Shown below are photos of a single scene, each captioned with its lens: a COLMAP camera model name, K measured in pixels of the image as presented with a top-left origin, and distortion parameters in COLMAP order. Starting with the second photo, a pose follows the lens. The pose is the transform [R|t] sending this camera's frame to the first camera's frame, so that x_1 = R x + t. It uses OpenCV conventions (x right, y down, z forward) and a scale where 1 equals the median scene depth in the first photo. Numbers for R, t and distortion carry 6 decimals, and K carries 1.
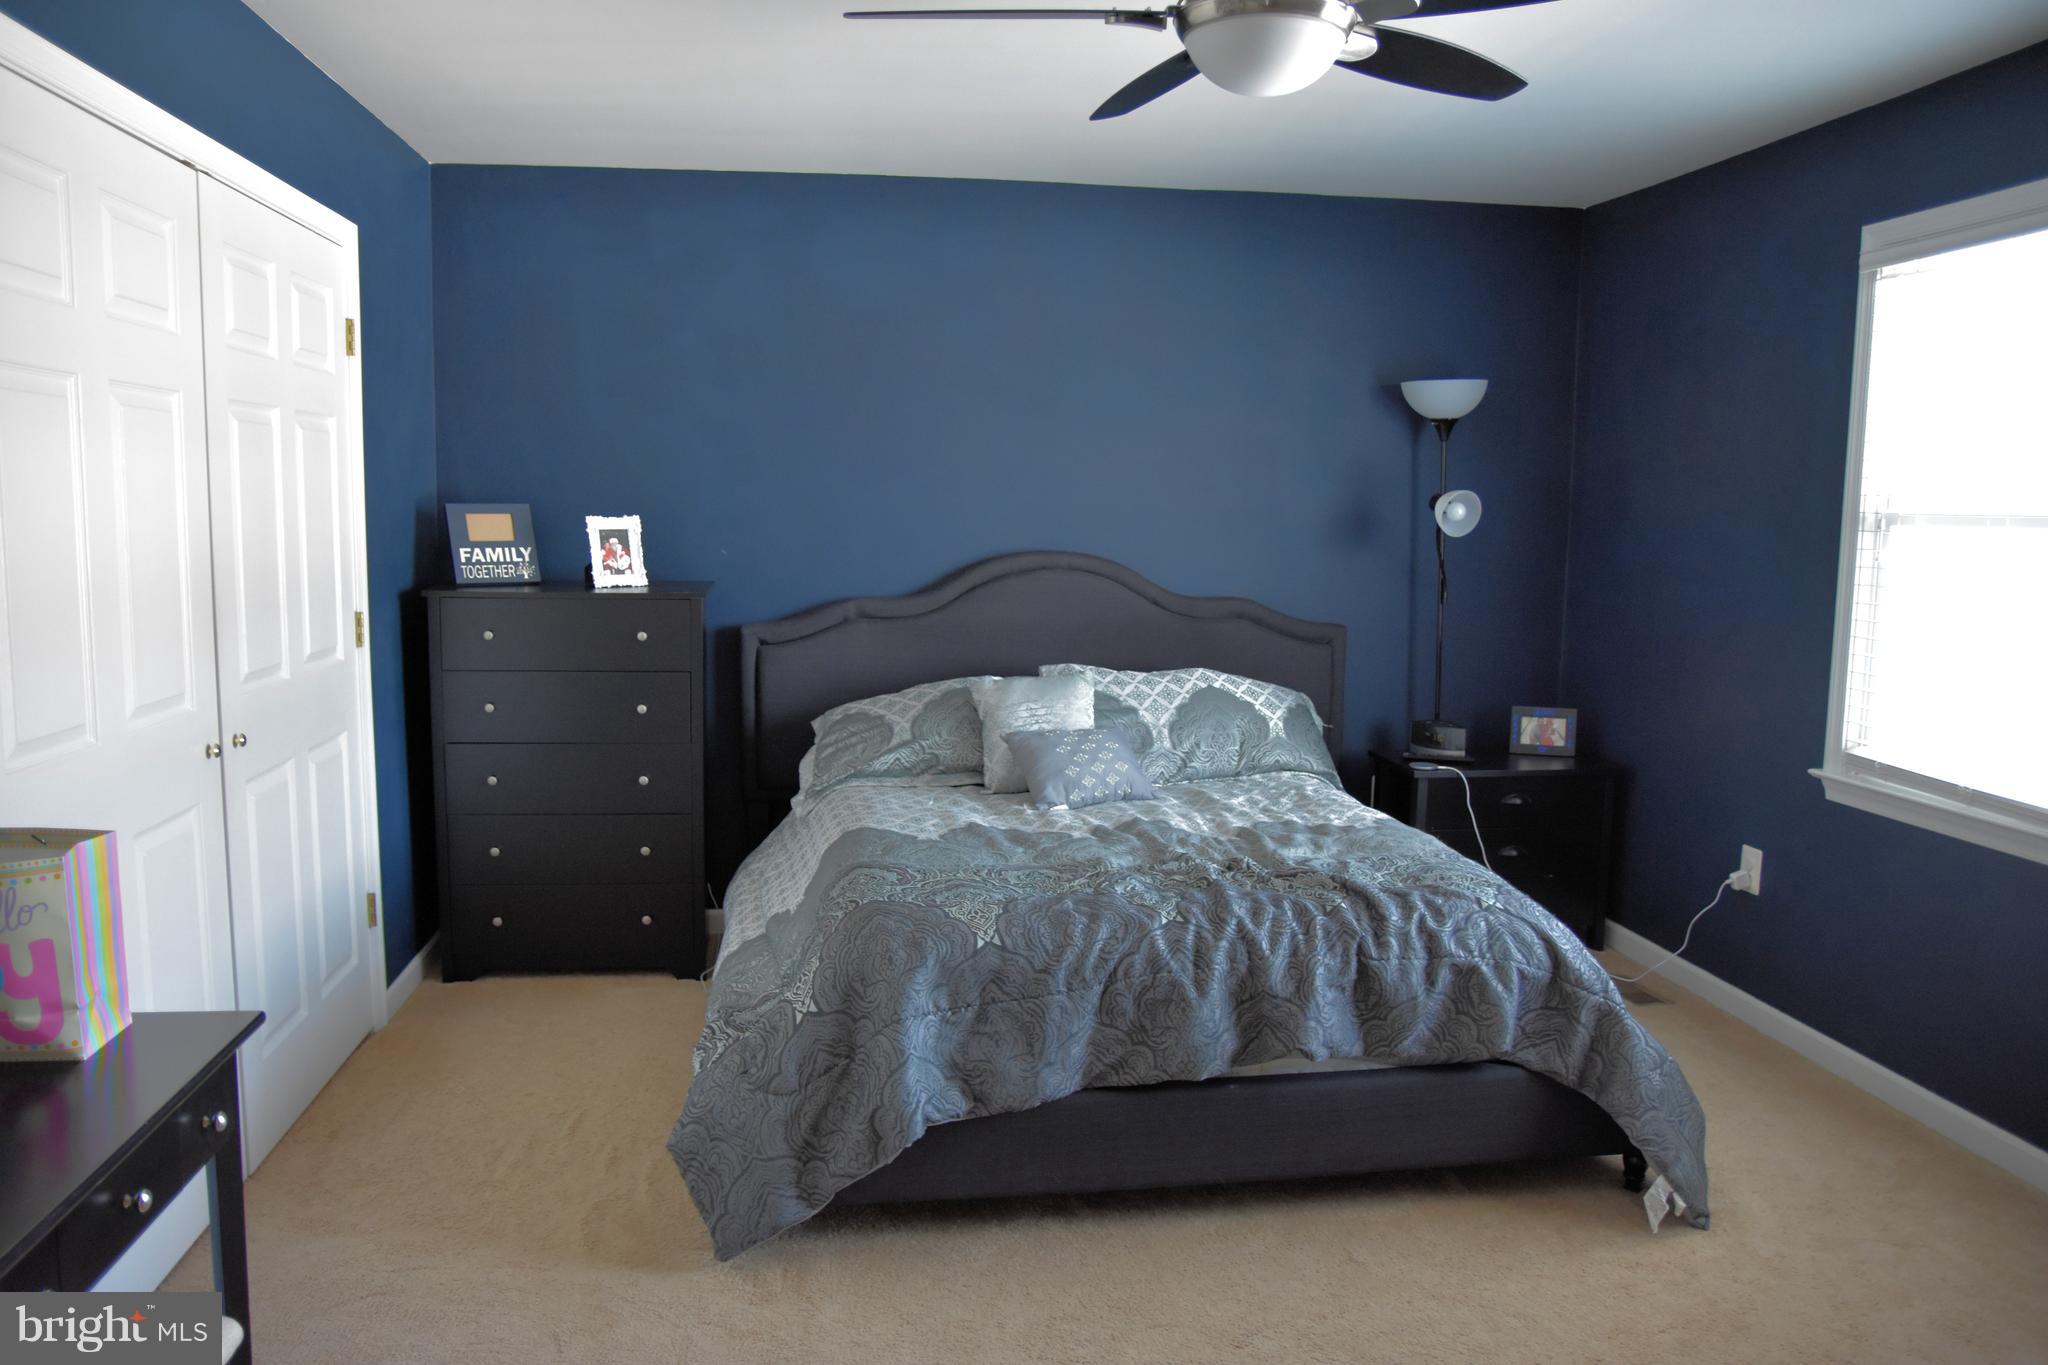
lens RADIAL K [[1517.3, 0, 1023.5], [0, 1517.3, 683.8], [0, 0, 1]] dist [-0.123187, 0.094146]
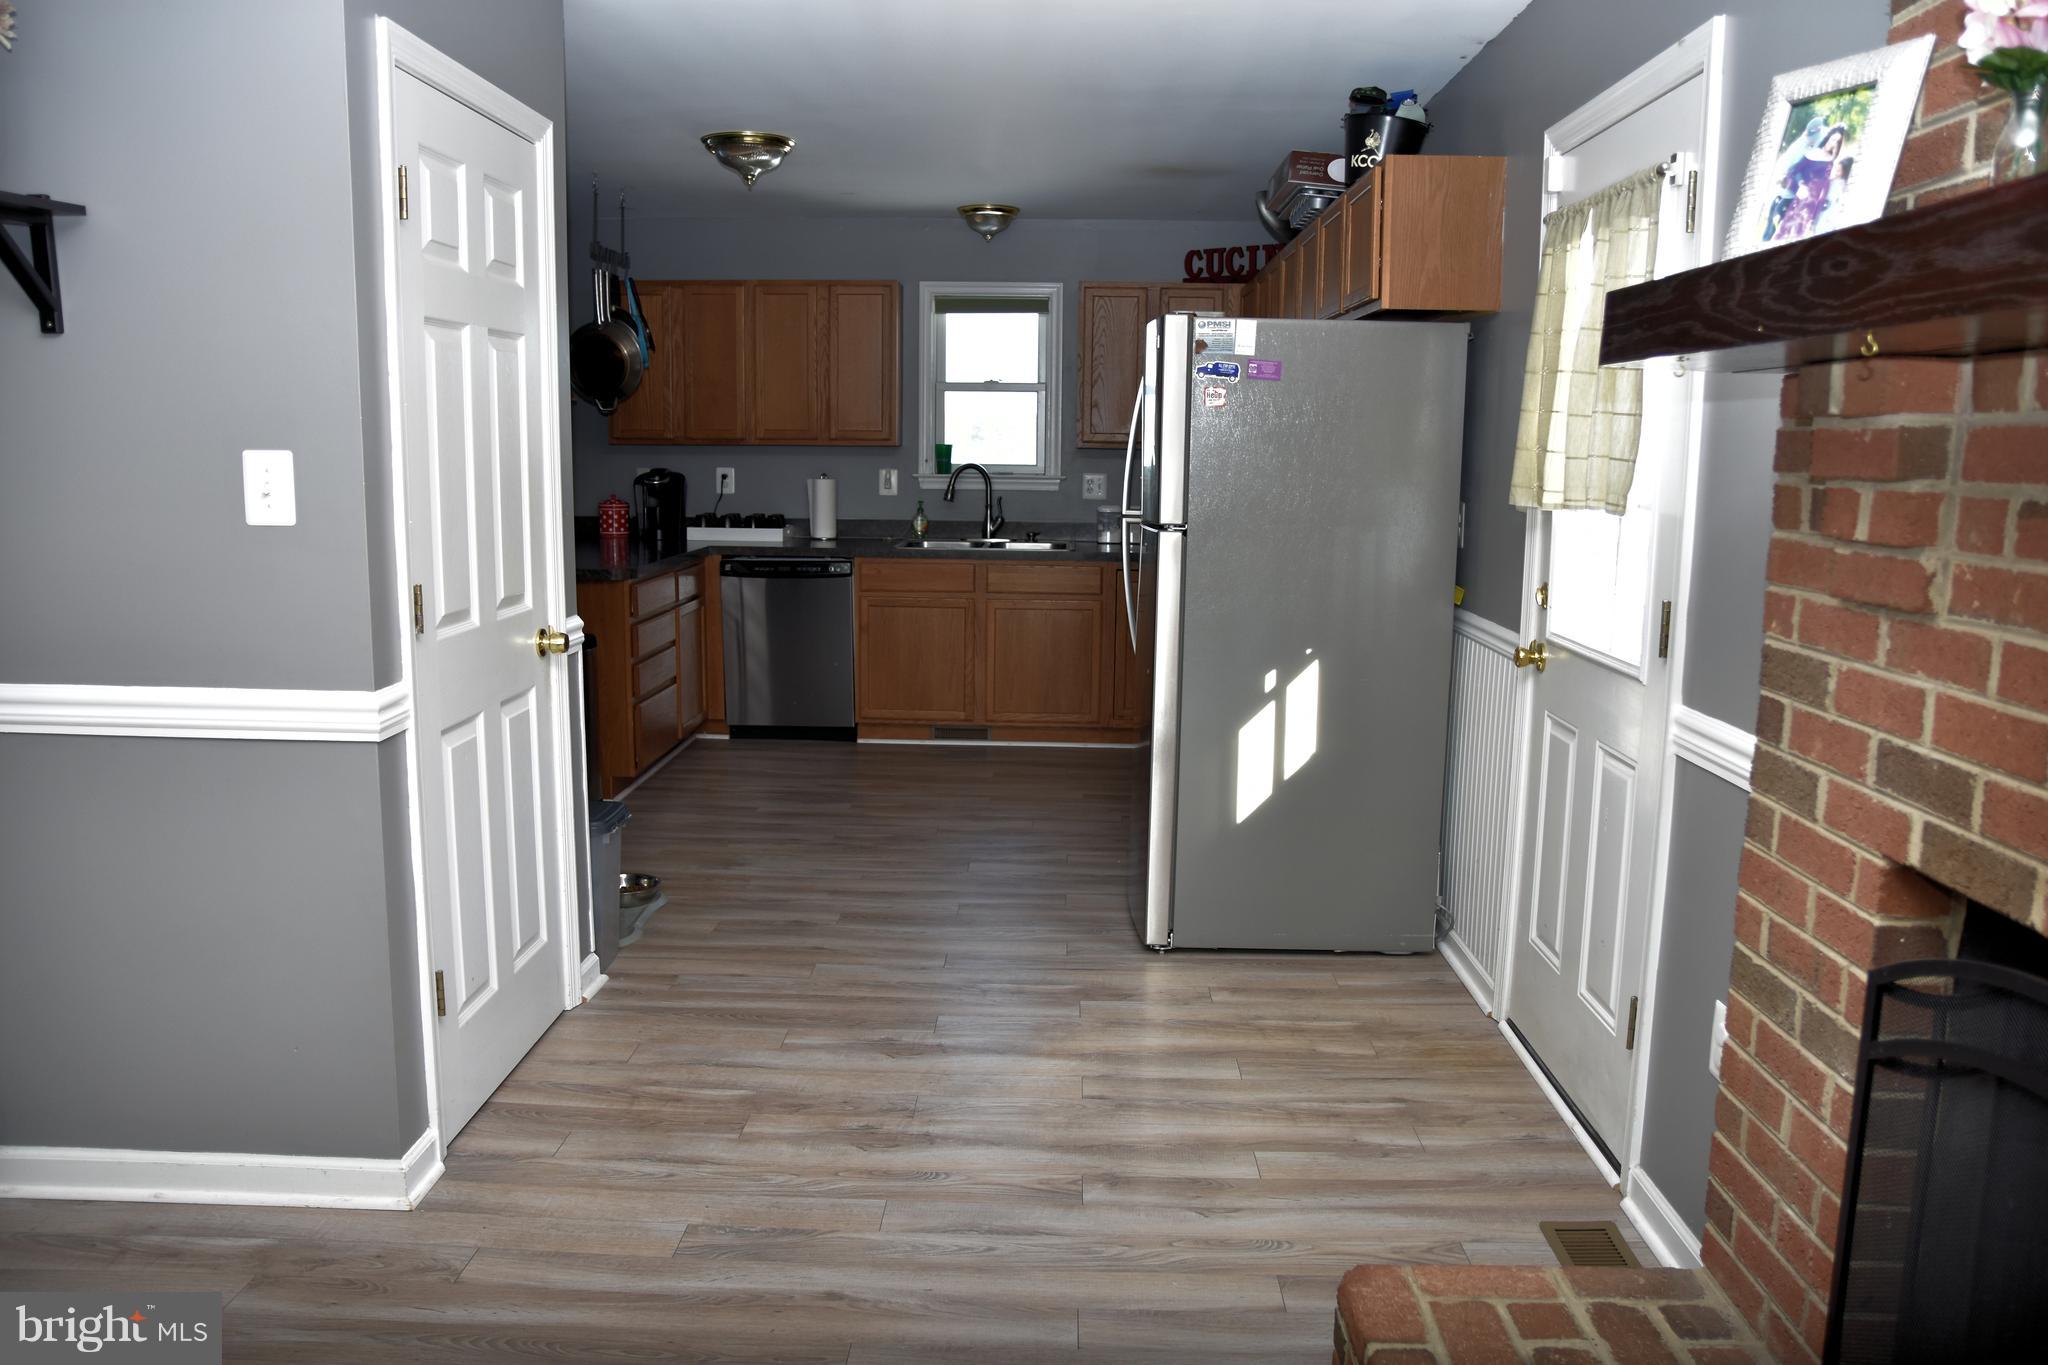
lens RADIAL K [[1517.3, 0, 1032.3], [0, 1517.3, 680.7], [0, 0, 1]] dist [-0.123187, 0.094146]
pose [[0.987481, 0.031666, -0.154526, -0.017433], [-0.025081, 0.998700, 0.044381, -0.019149], [0.155731, -0.039949, 0.986991, 0.142434]]
